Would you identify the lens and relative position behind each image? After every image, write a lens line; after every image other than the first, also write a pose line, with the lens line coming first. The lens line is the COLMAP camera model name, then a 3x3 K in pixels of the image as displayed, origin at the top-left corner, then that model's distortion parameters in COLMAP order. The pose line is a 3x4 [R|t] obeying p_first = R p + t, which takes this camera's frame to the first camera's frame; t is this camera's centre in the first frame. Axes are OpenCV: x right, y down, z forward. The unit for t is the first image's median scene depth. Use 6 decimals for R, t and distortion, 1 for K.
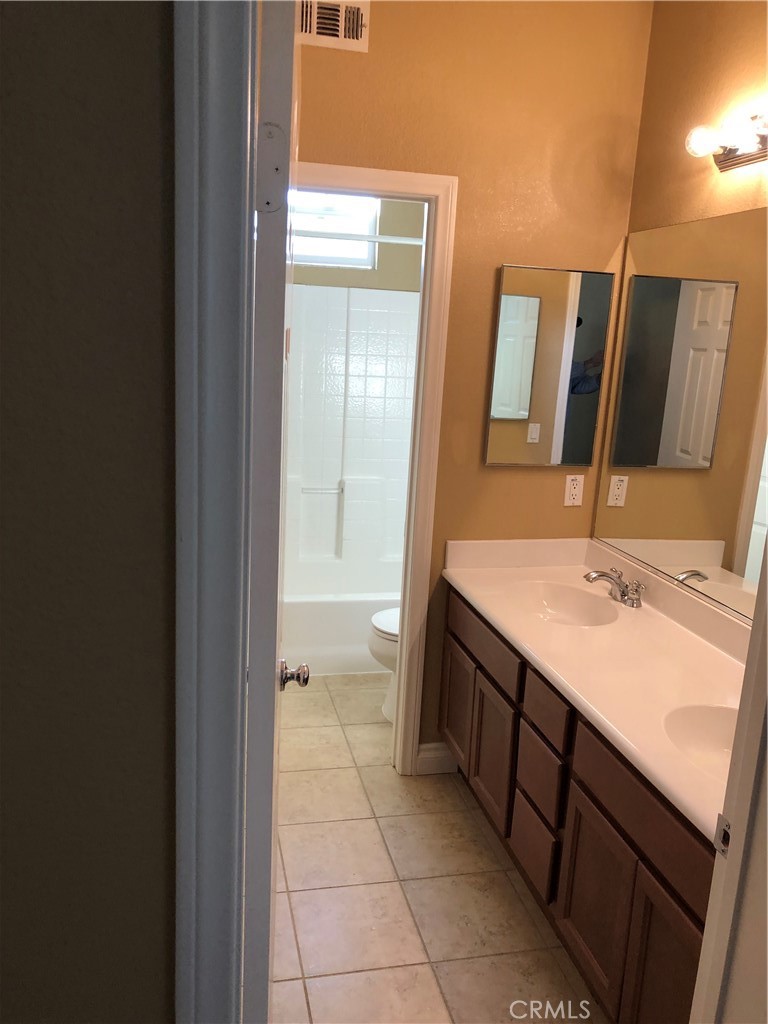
lens RADIAL K [[845.0, 0, 382.0], [0, 845.0, 515.3], [0, 0, 1]] dist [0.031182, -0.026660]
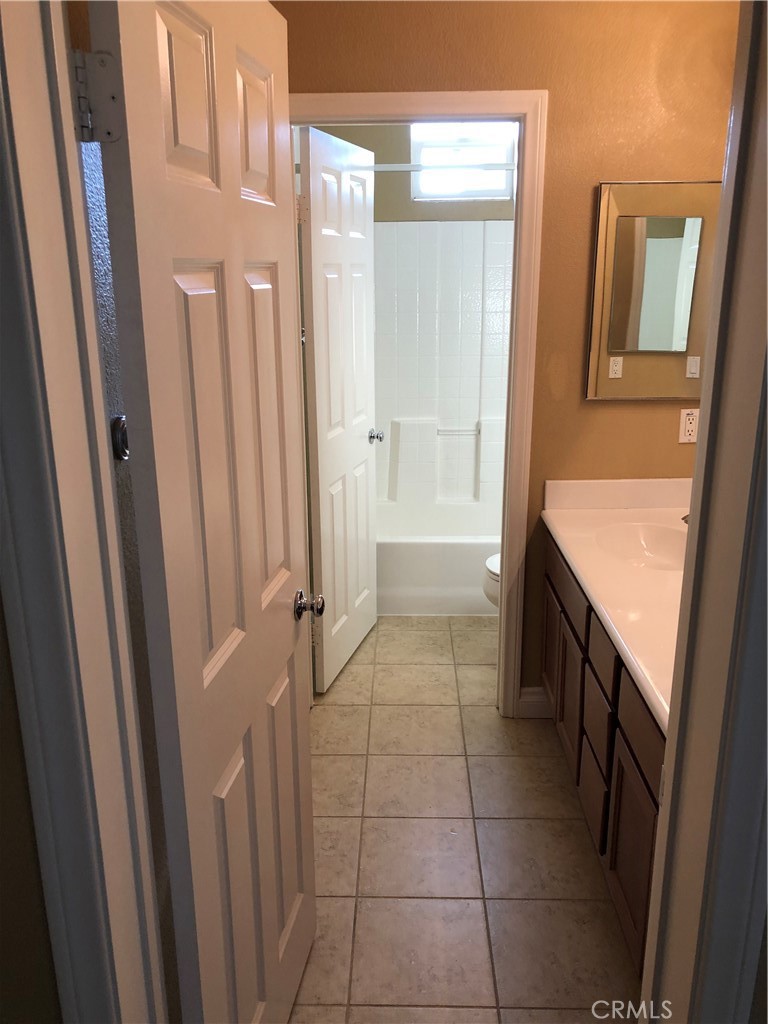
lens RADIAL K [[845.0, 0, 382.5], [0, 845.0, 509.9], [0, 0, 1]] dist [0.031182, -0.026660]
pose [[0.968698, 0.012322, -0.247937, 0.133482], [0.001918, 0.998366, 0.057111, 0.008070], [0.248236, -0.055799, 0.967091, 0.020136]]
